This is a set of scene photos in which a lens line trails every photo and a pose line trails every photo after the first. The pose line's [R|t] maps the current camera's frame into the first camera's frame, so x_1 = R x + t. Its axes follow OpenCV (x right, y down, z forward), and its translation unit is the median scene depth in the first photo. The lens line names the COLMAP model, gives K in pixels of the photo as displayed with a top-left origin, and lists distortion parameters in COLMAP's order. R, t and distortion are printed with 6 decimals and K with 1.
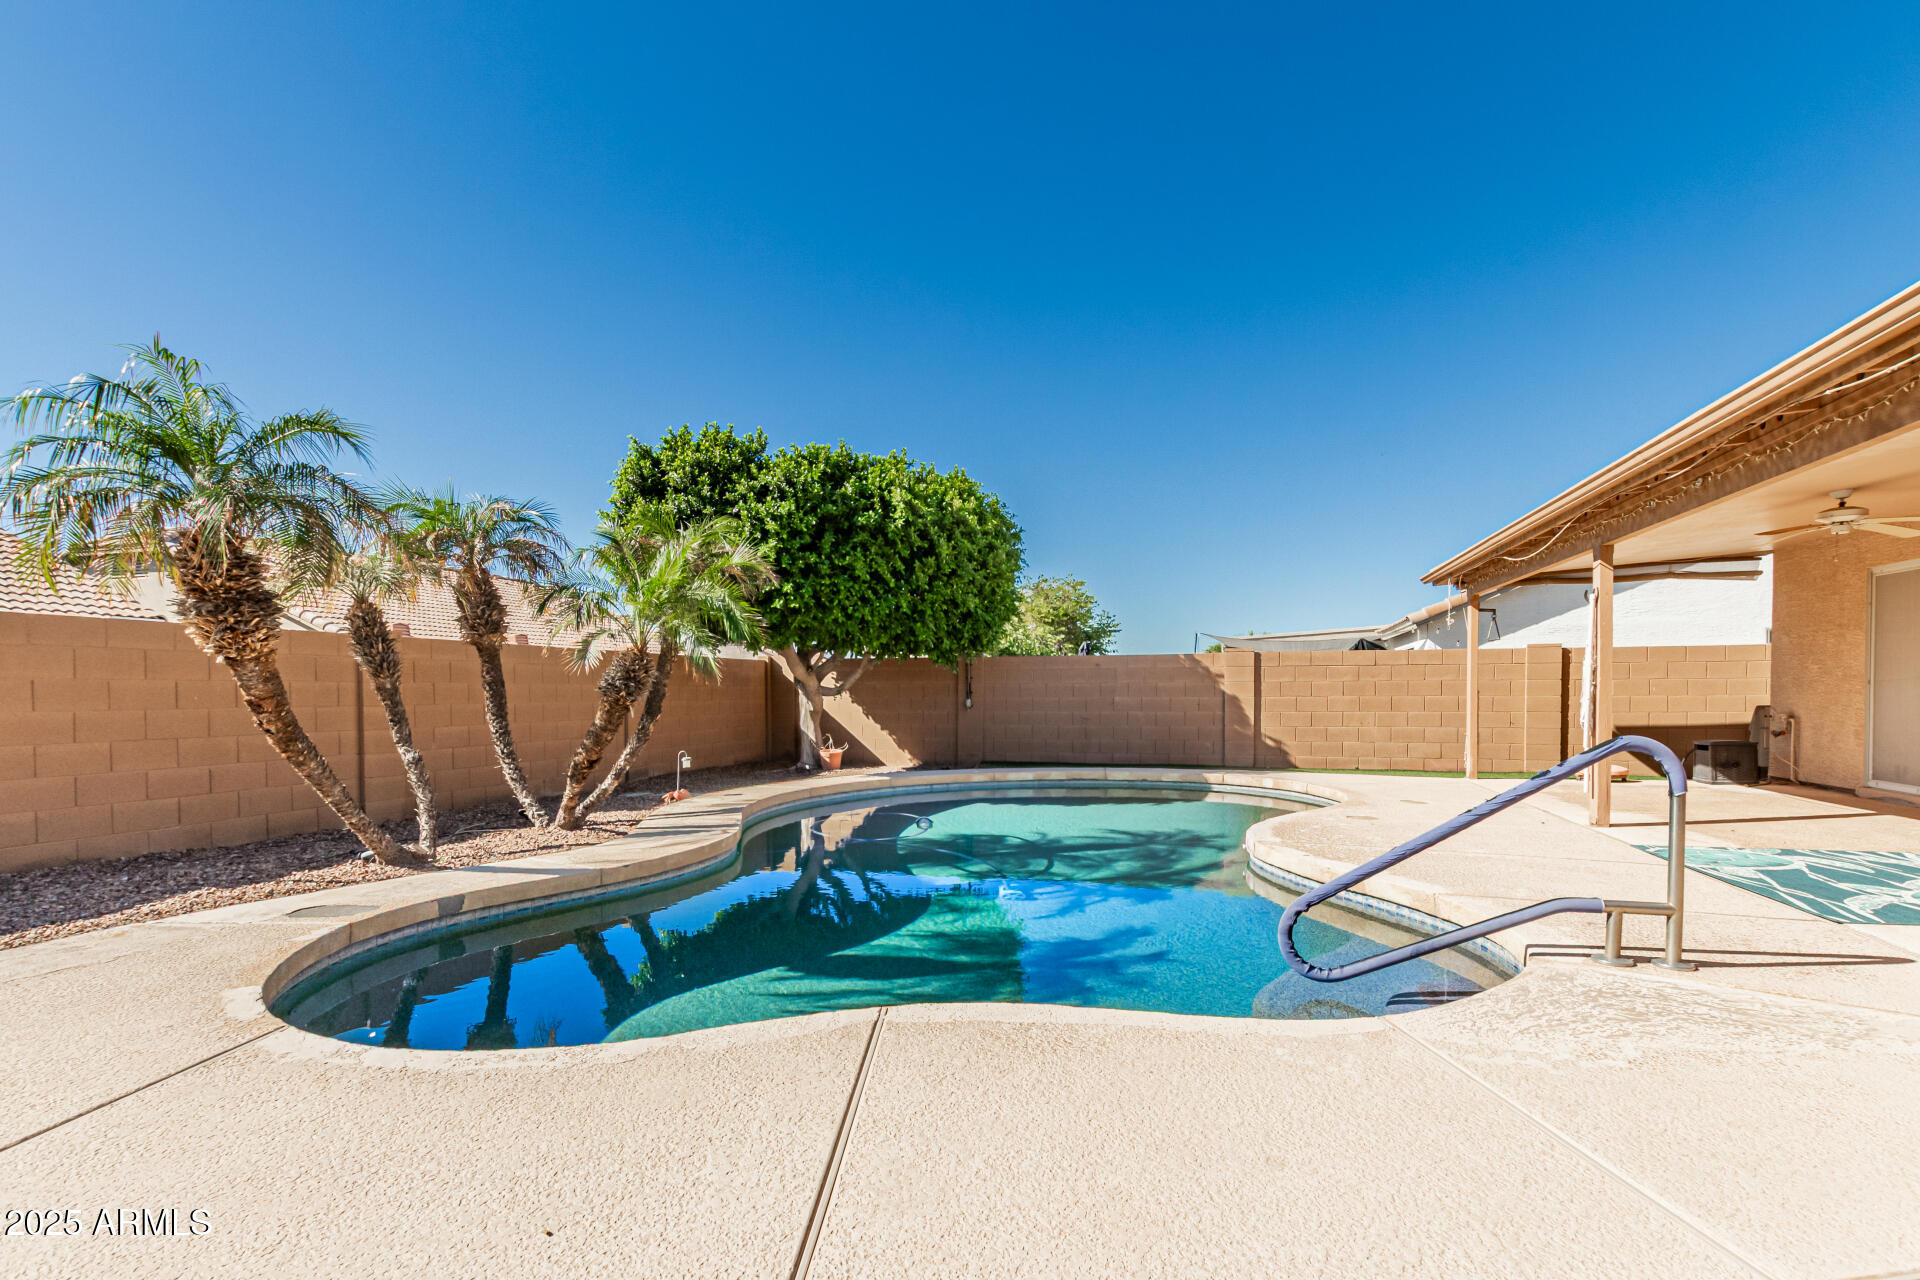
lens RADIAL K [[904.1, 0, 958.7], [0, 904.1, 698.0], [0, 0, 1]] dist [0.000423, -0.000295]
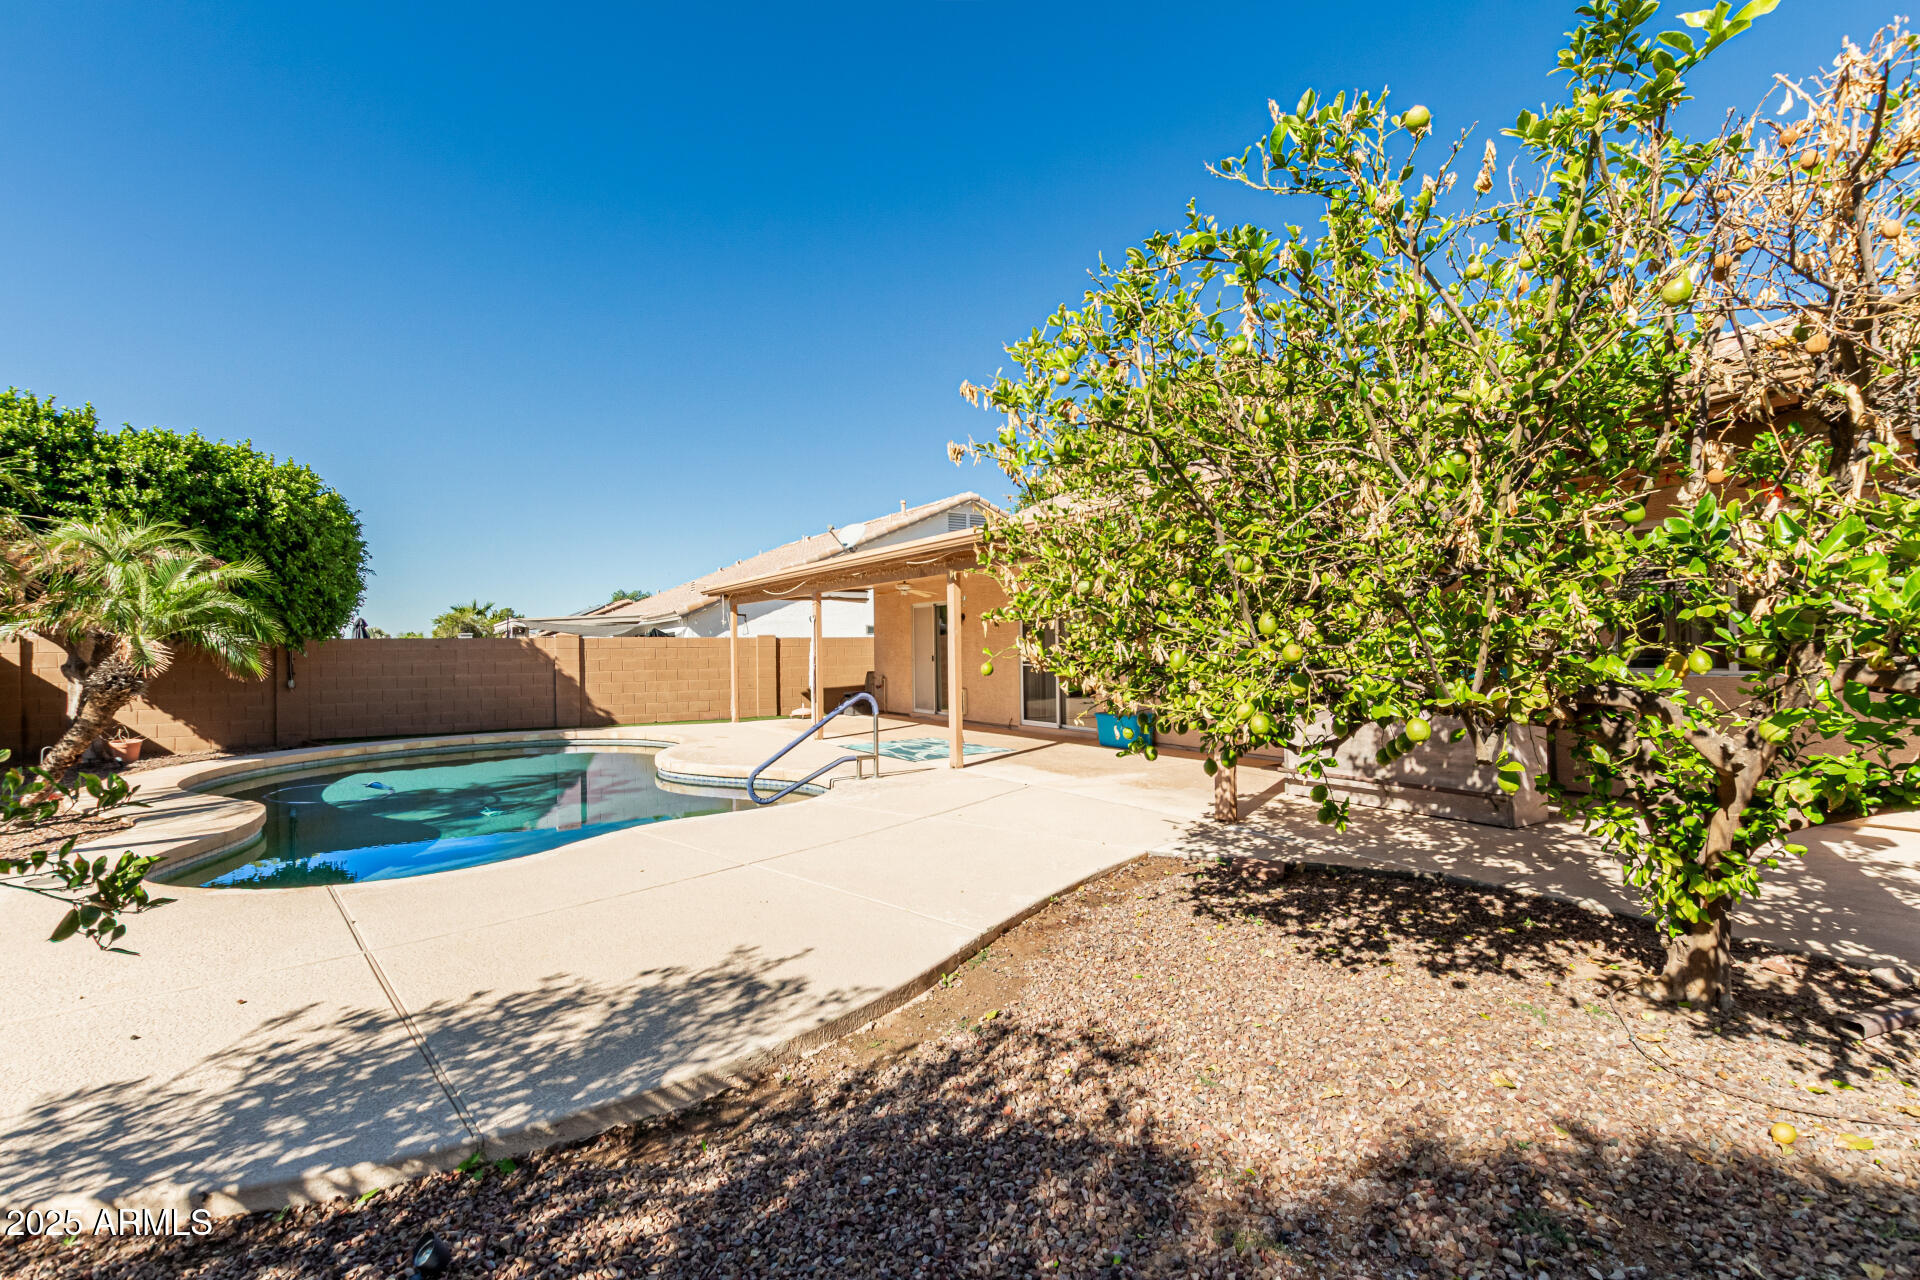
lens RADIAL K [[882.1, 0, 958.5], [0, 882.1, 652.5], [0, 0, 1]] dist [0.002618, -0.000160]
pose [[0.654748, -0.006557, 0.755819, -0.332562], [0.012596, 0.999918, -0.002238, -0.024131], [-0.755742, 0.010986, 0.654777, -0.295357]]
